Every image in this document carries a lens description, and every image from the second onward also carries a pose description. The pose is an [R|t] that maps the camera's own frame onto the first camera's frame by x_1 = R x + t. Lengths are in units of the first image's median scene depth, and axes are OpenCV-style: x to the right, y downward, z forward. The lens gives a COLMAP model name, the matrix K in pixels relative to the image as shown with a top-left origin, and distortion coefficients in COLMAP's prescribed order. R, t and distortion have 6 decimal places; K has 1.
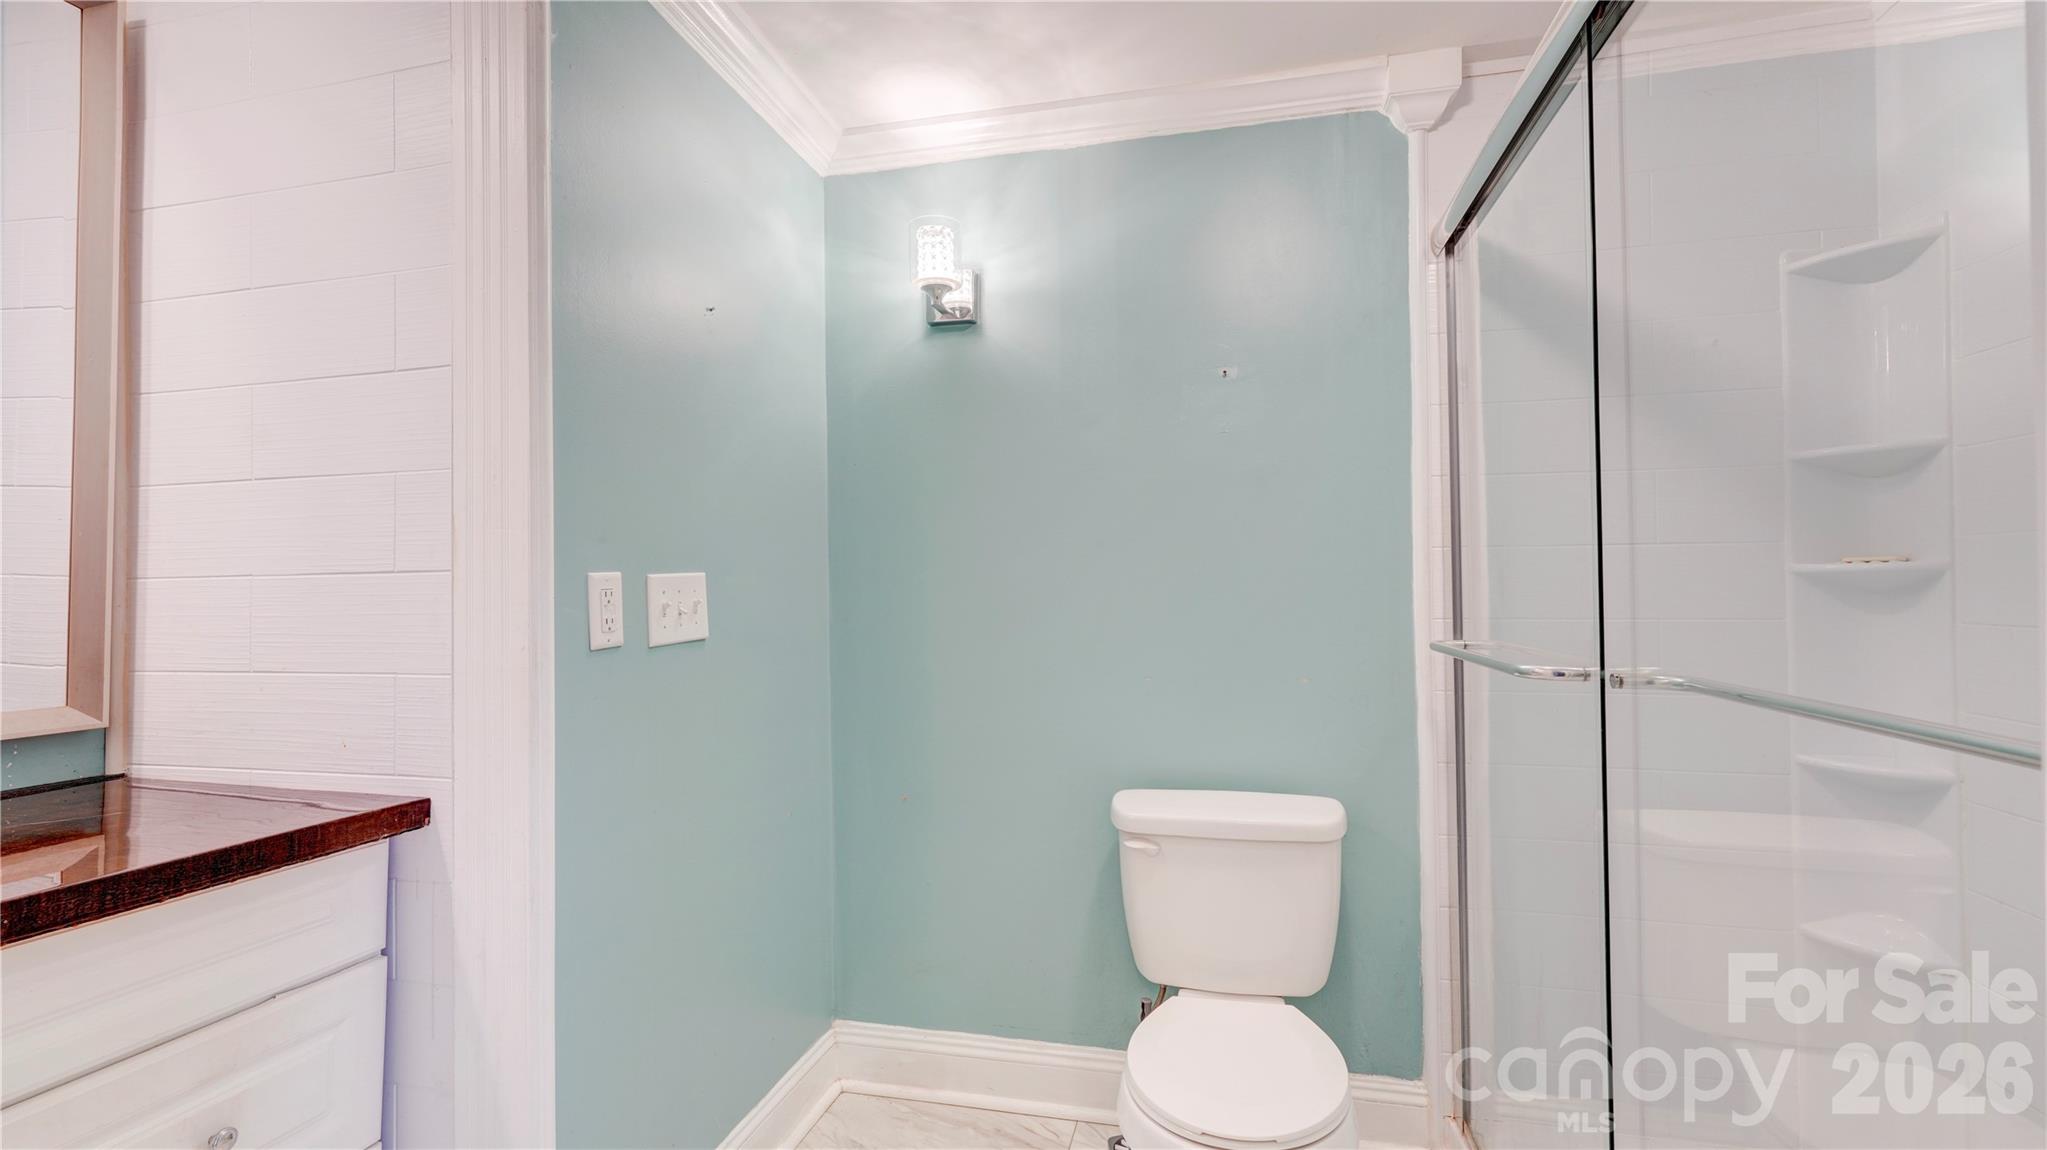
lens RADIAL K [[895.8, 0, 1023.8], [0, 895.8, 577.3], [0, 0, 1]] dist [0.000507, 0.001444]
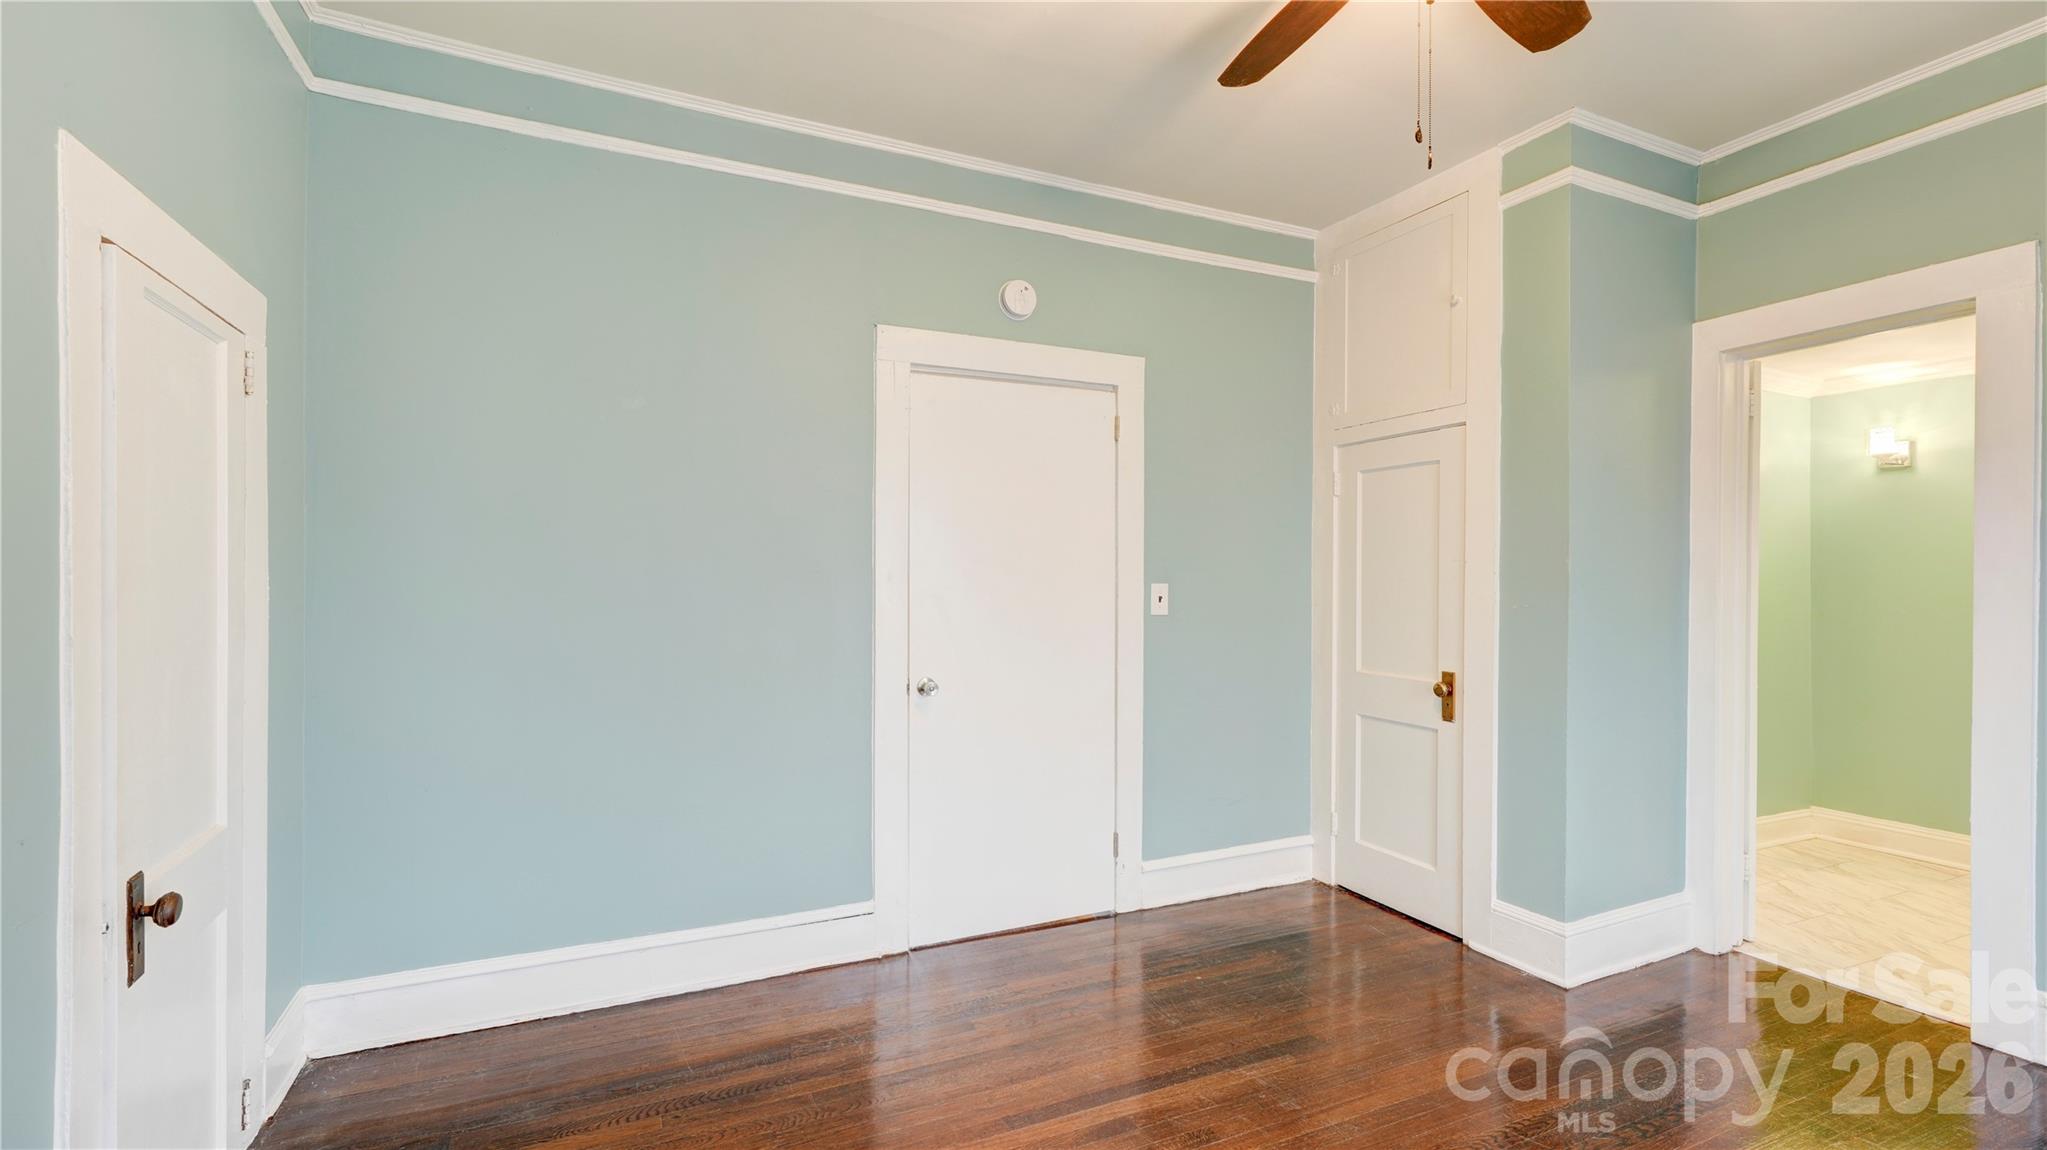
lens RADIAL K [[895.8, 0, 1030.1], [0, 895.8, 582.4], [0, 0, 1]] dist [0.000507, 0.001444]
pose [[0.621634, 0.008392, -0.783263, 0.287045], [0.004111, 0.999894, 0.013976, -0.066500], [0.783297, -0.011908, 0.621534, -1.728142]]
